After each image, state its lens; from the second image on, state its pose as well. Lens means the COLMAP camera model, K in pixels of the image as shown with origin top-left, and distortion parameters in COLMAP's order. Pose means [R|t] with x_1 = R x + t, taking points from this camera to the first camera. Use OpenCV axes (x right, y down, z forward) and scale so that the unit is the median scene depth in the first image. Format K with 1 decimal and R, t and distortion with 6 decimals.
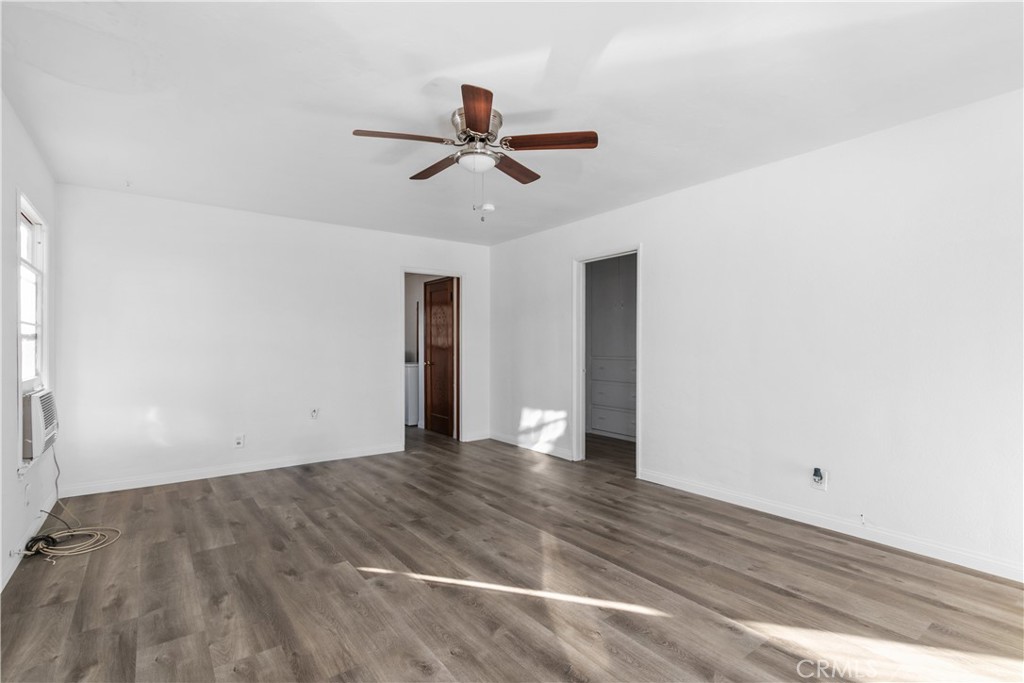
lens RADIAL K [[475.8, 0, 493.6], [0, 475.8, 351.7], [0, 0, 1]] dist [0.004986, -0.003526]
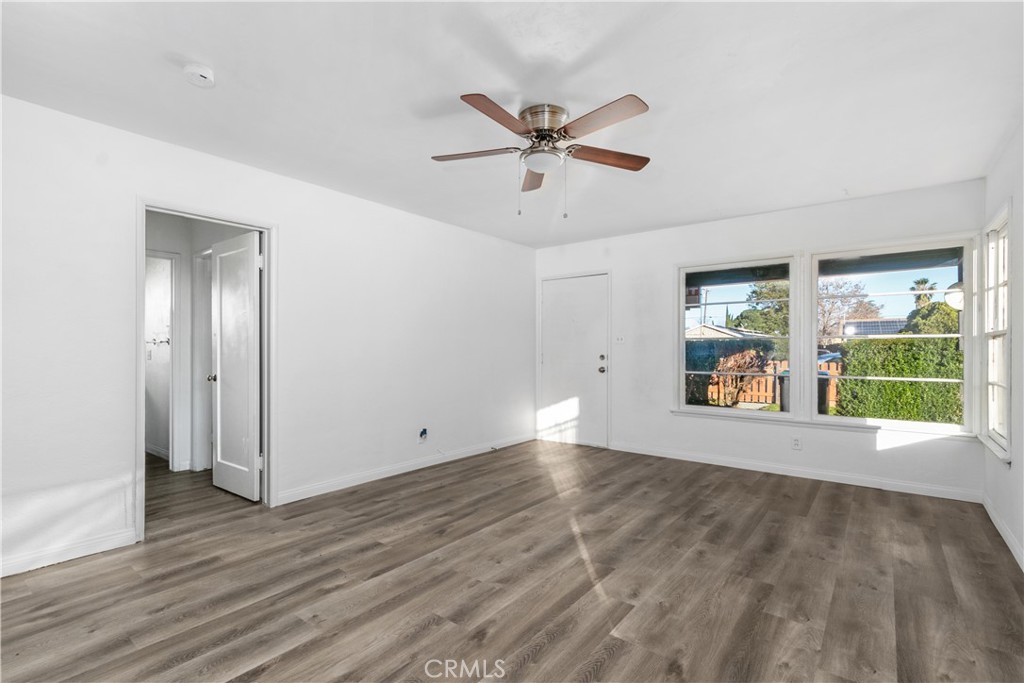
lens RADIAL K [[475.8, 0, 517.3], [0, 475.8, 345.0], [0, 0, 1]] dist [0.004986, -0.003526]
pose [[-0.286311, 0.006811, 0.958113, -0.918800], [0.009133, 0.999949, -0.004379, -0.007307], [-0.958093, 0.007497, -0.286358, 1.263345]]
